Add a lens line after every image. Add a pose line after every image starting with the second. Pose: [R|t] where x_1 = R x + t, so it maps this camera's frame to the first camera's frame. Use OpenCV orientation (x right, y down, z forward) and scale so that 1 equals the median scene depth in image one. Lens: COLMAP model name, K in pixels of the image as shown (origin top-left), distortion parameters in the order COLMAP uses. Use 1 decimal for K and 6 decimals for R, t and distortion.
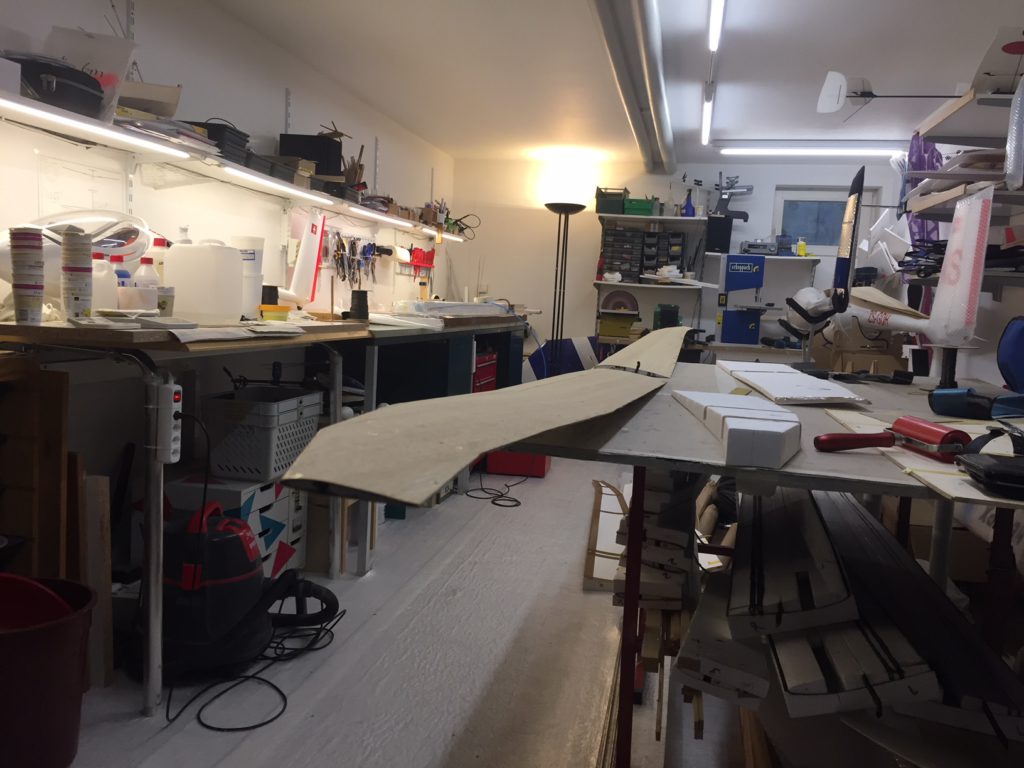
lens RADIAL K [[879.8, 0, 508.7], [0, 879.8, 381.8], [0, 0, 1]] dist [0.085028, -0.100716]
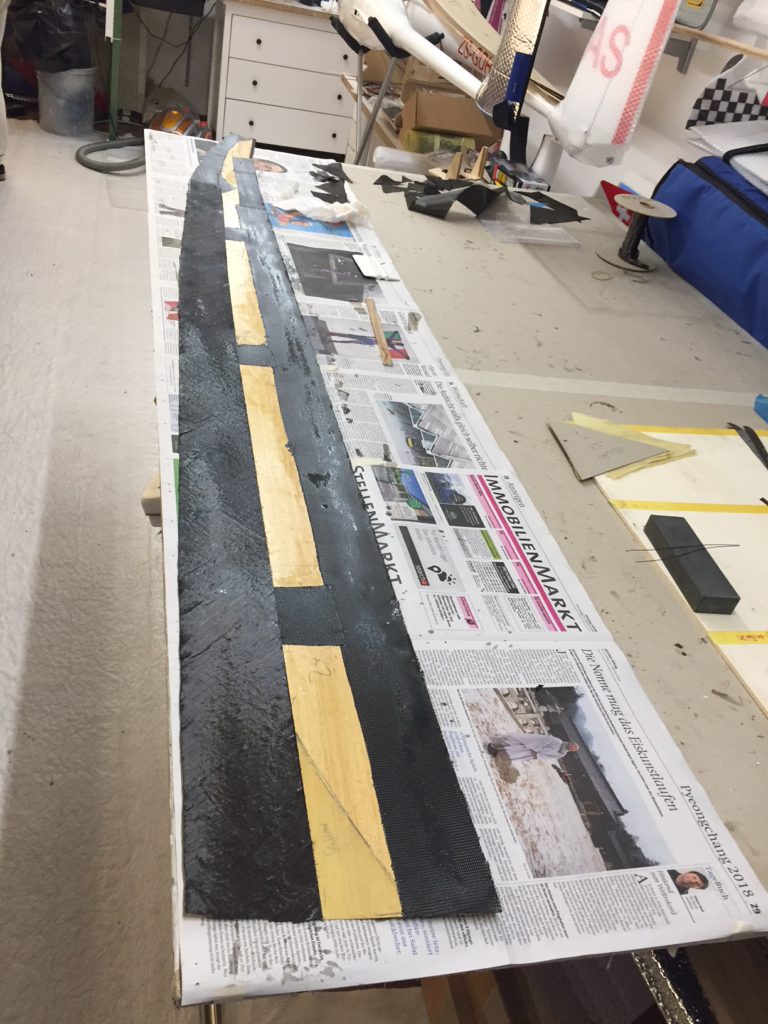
lens RADIAL K [[879.8, 0, 384.0], [0, 879.8, 512.0], [0, 0, 1]] dist [0.085028, -0.100716]
pose [[0.897251, -0.137414, 0.419593, -0.033380], [-0.114719, 0.845140, 0.522090, -0.104993], [-0.426358, -0.516580, 0.742539, 0.188780]]
